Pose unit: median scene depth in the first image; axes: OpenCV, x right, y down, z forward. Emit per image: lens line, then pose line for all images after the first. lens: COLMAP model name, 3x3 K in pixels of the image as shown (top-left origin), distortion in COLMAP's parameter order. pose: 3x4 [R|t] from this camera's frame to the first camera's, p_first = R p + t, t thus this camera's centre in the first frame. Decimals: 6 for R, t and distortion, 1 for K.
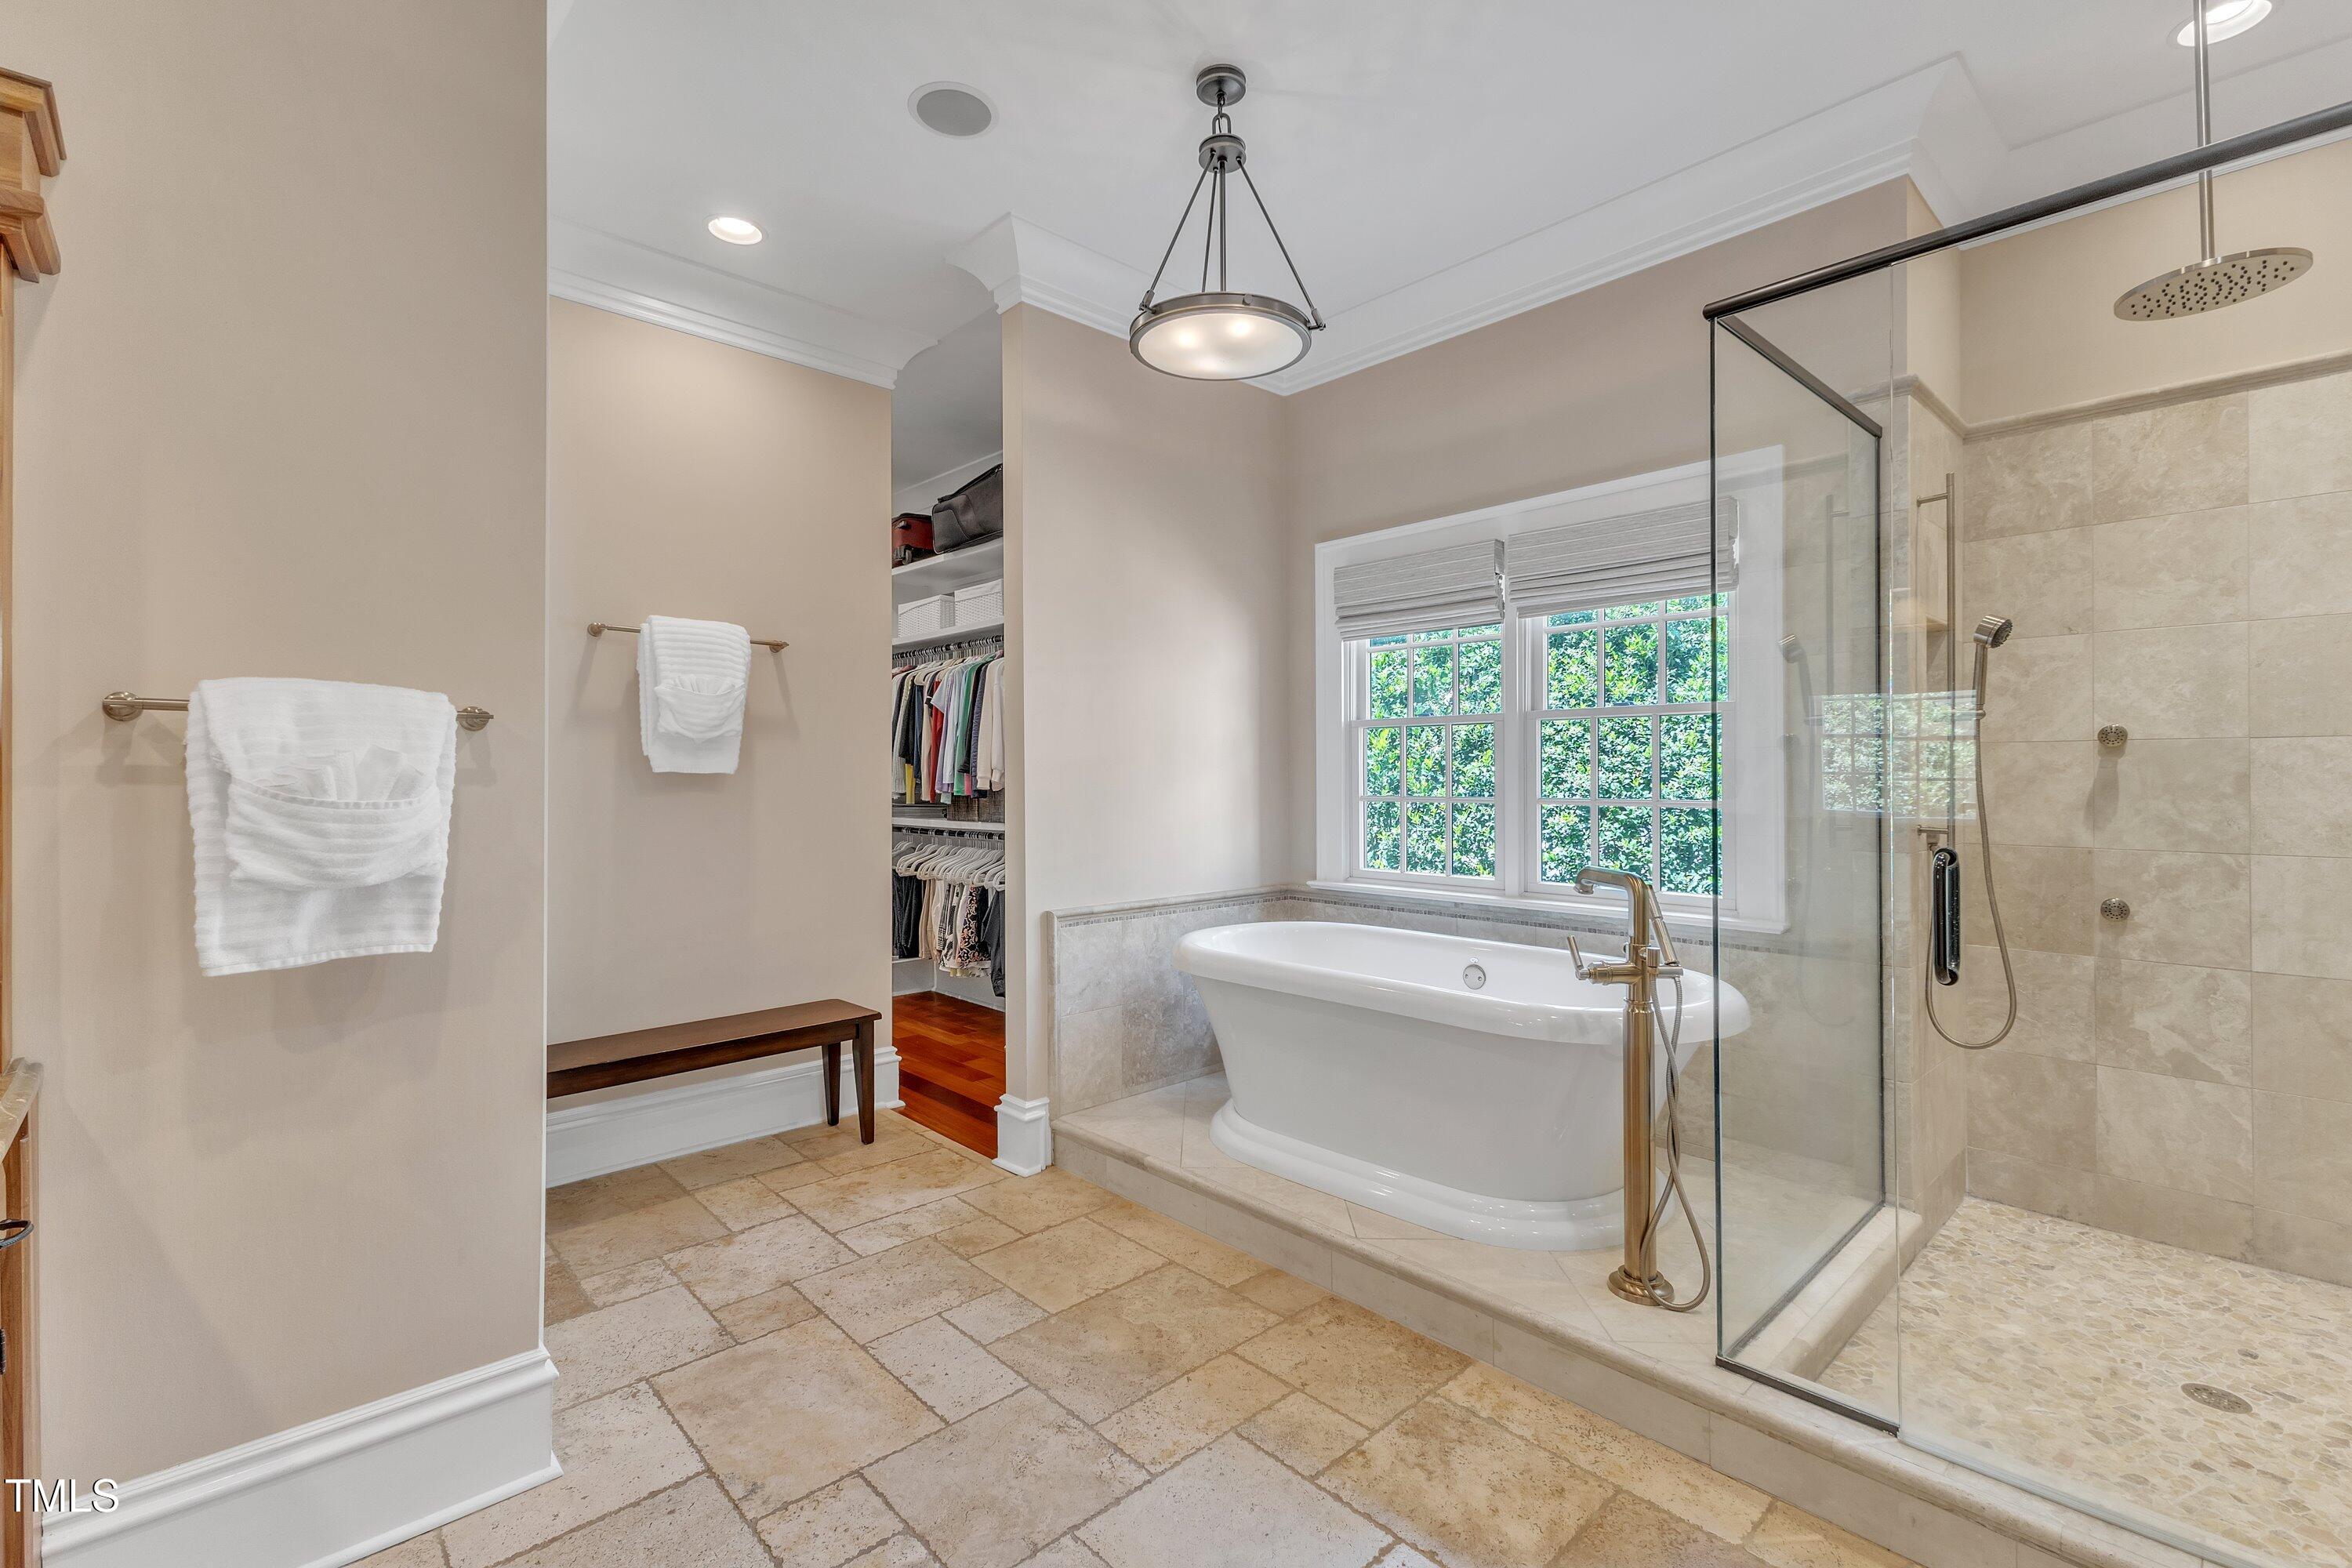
lens RADIAL K [[1030.4, 0, 1170.0], [0, 1030.4, 777.3], [0, 0, 1]] dist [0.008821, -0.002134]
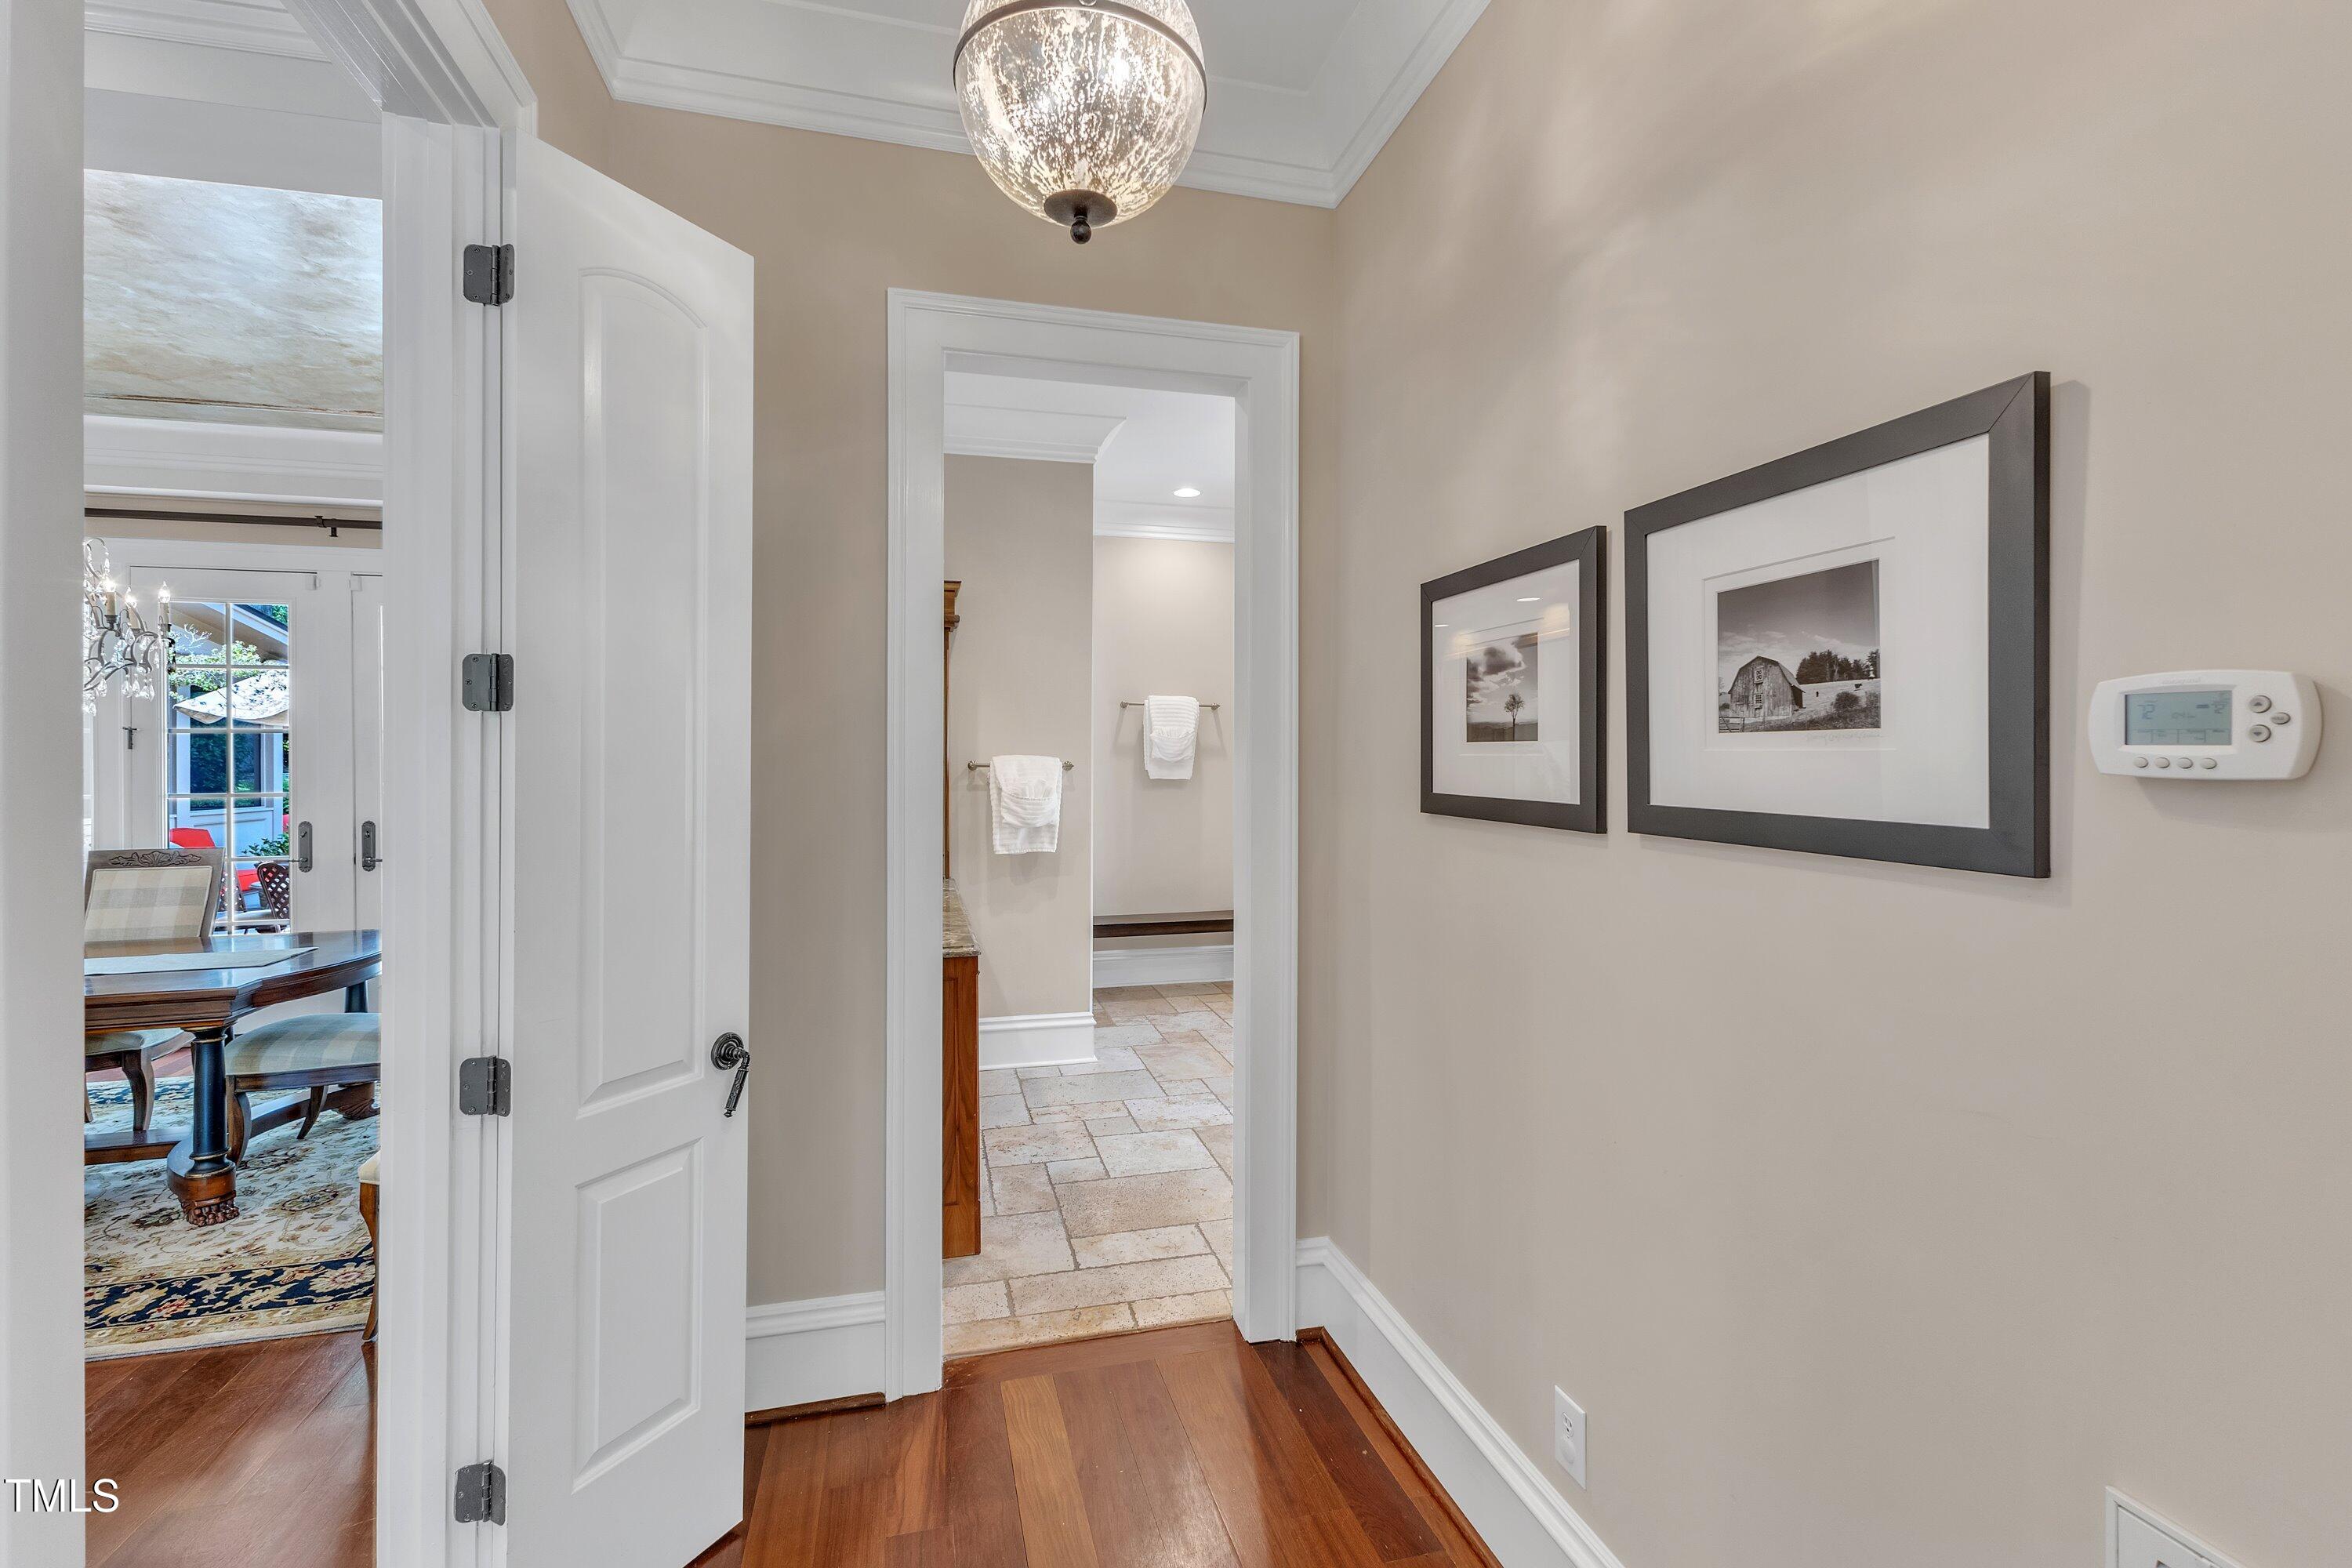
lens RADIAL K [[1030.4, 0, 1188.2], [0, 1030.4, 769.9], [0, 0, 1]] dist [0.008821, -0.002134]
pose [[0.882244, 0.007505, -0.470732, 0.580993], [-0.002371, 0.999931, 0.011498, -0.054705], [0.470786, -0.009028, 0.882201, -0.817571]]
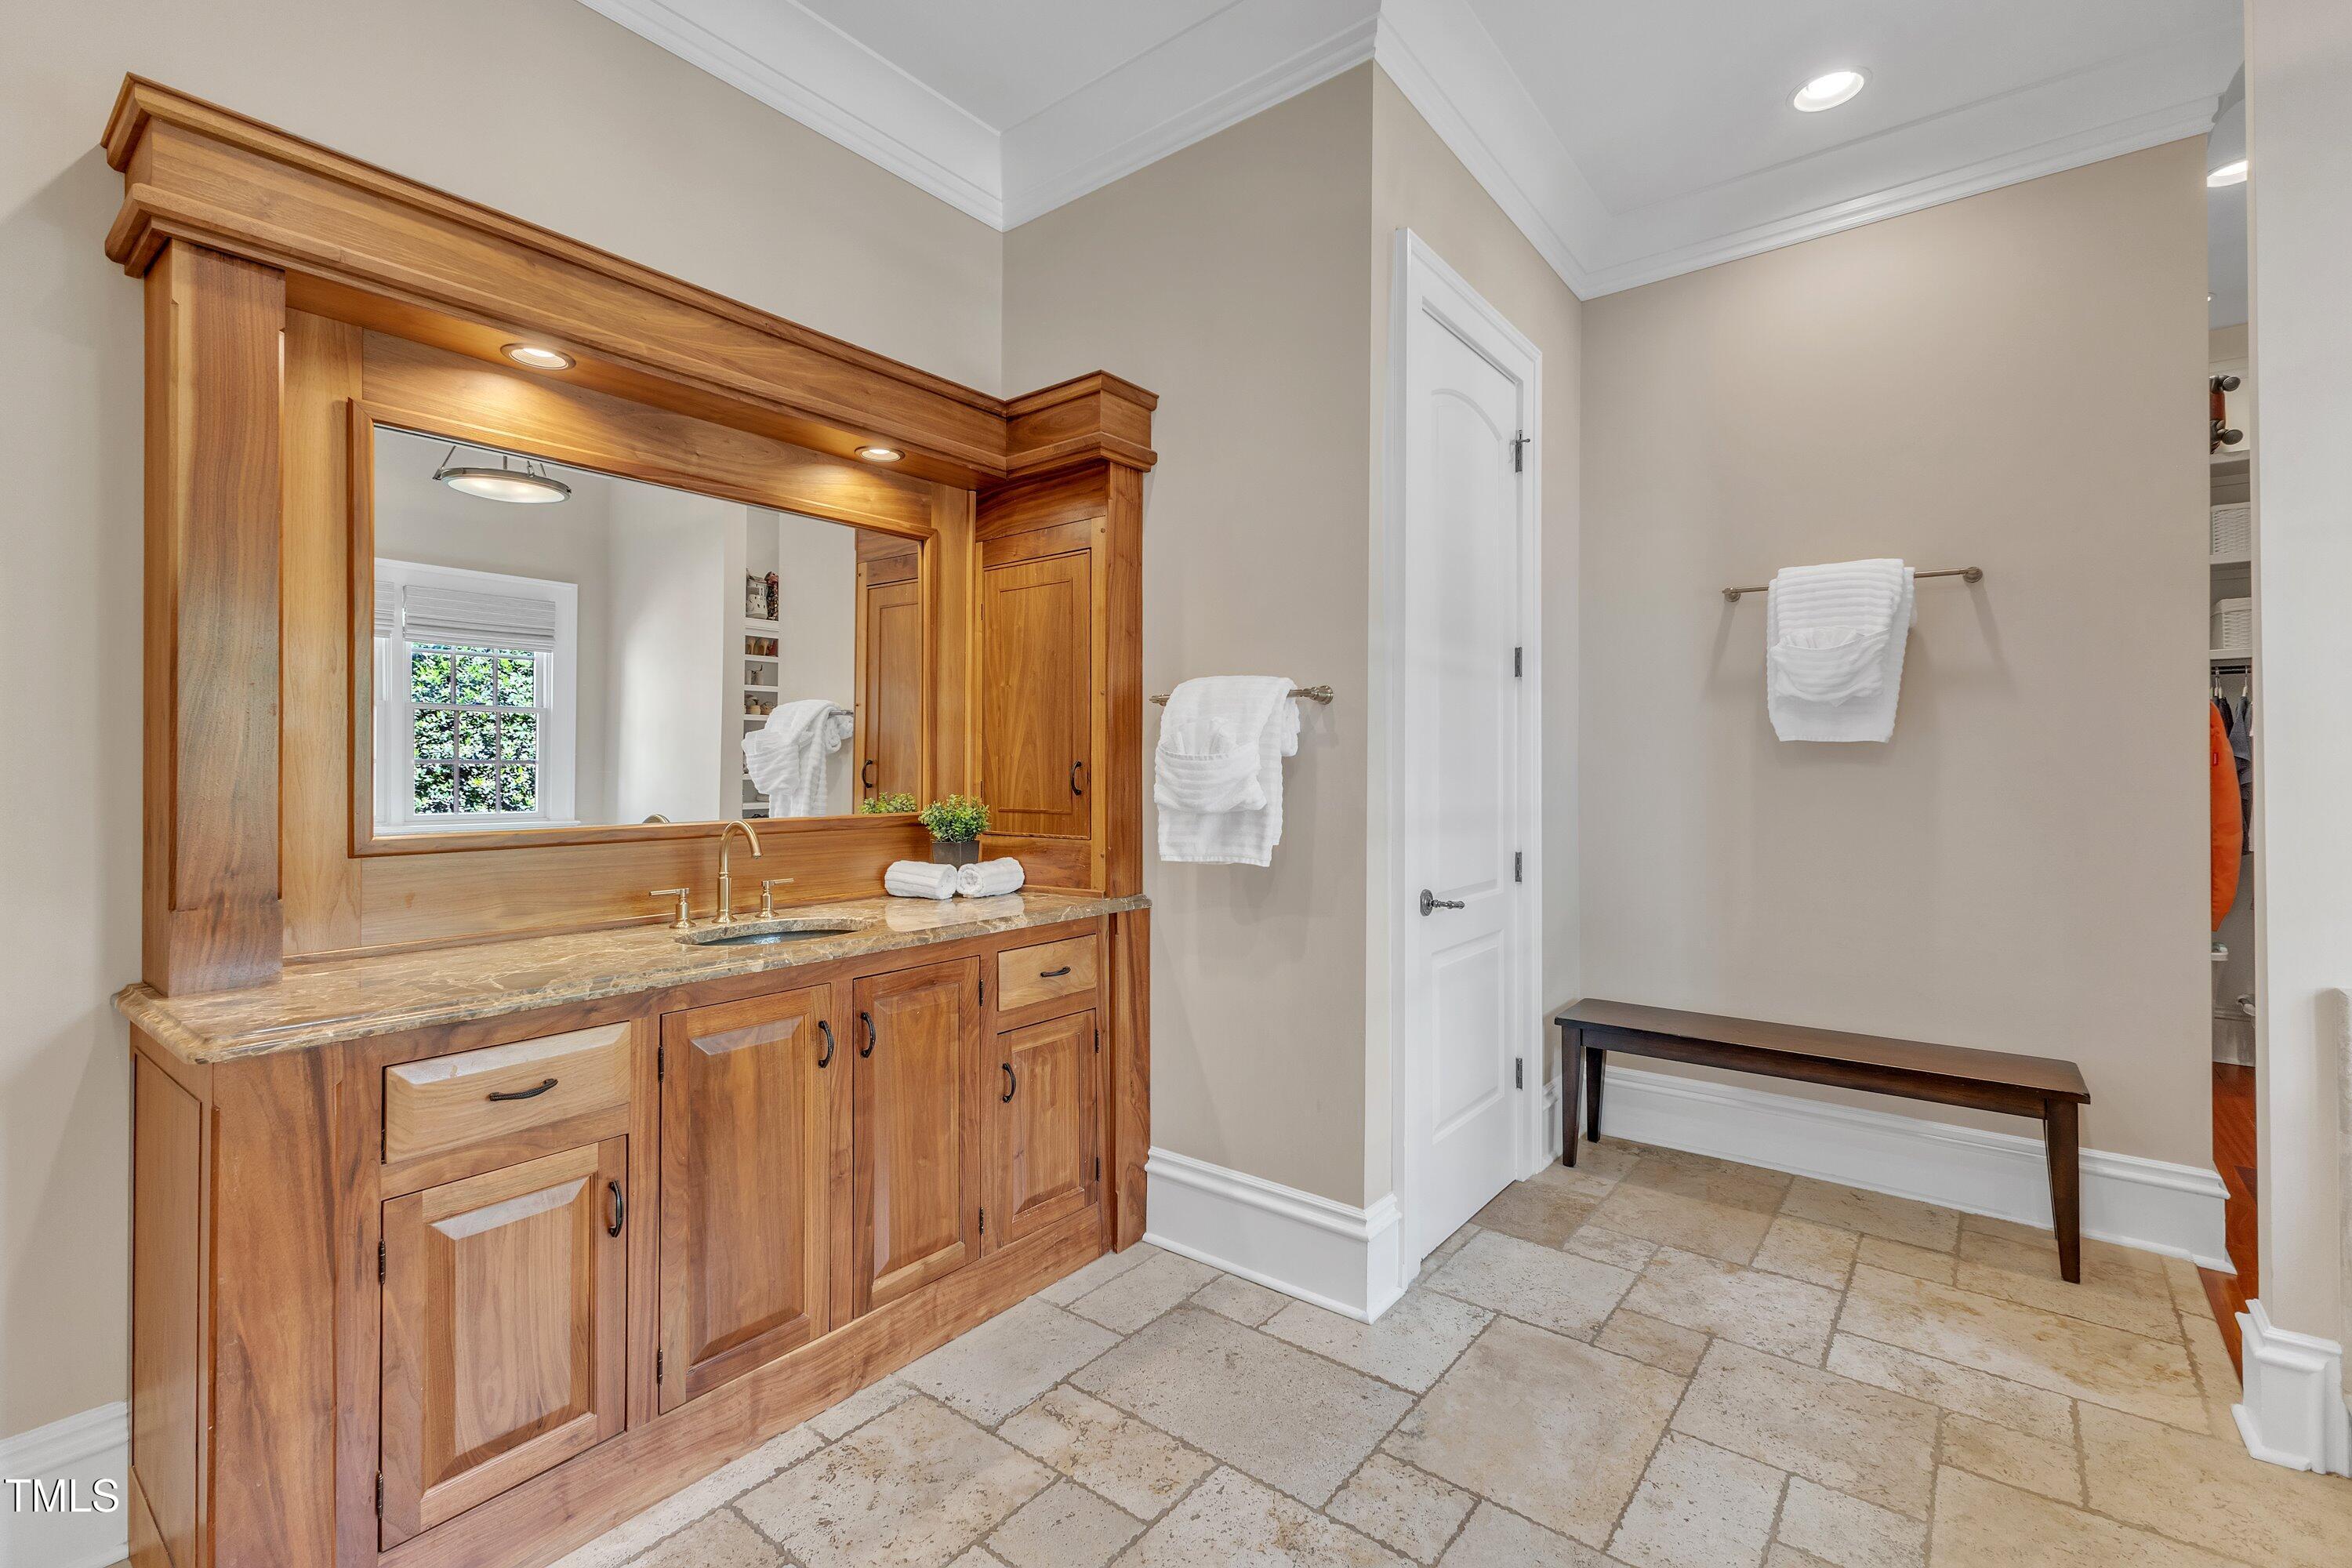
lens RADIAL K [[1030.4, 0, 1188.2], [0, 1030.4, 768.7], [0, 0, 1]] dist [0.008821, -0.002134]
pose [[0.160398, 0.004403, -0.987043, 0.399962], [-0.002533, 0.999989, 0.004049, 0.021436], [0.987049, 0.001851, 0.160407, 0.437767]]
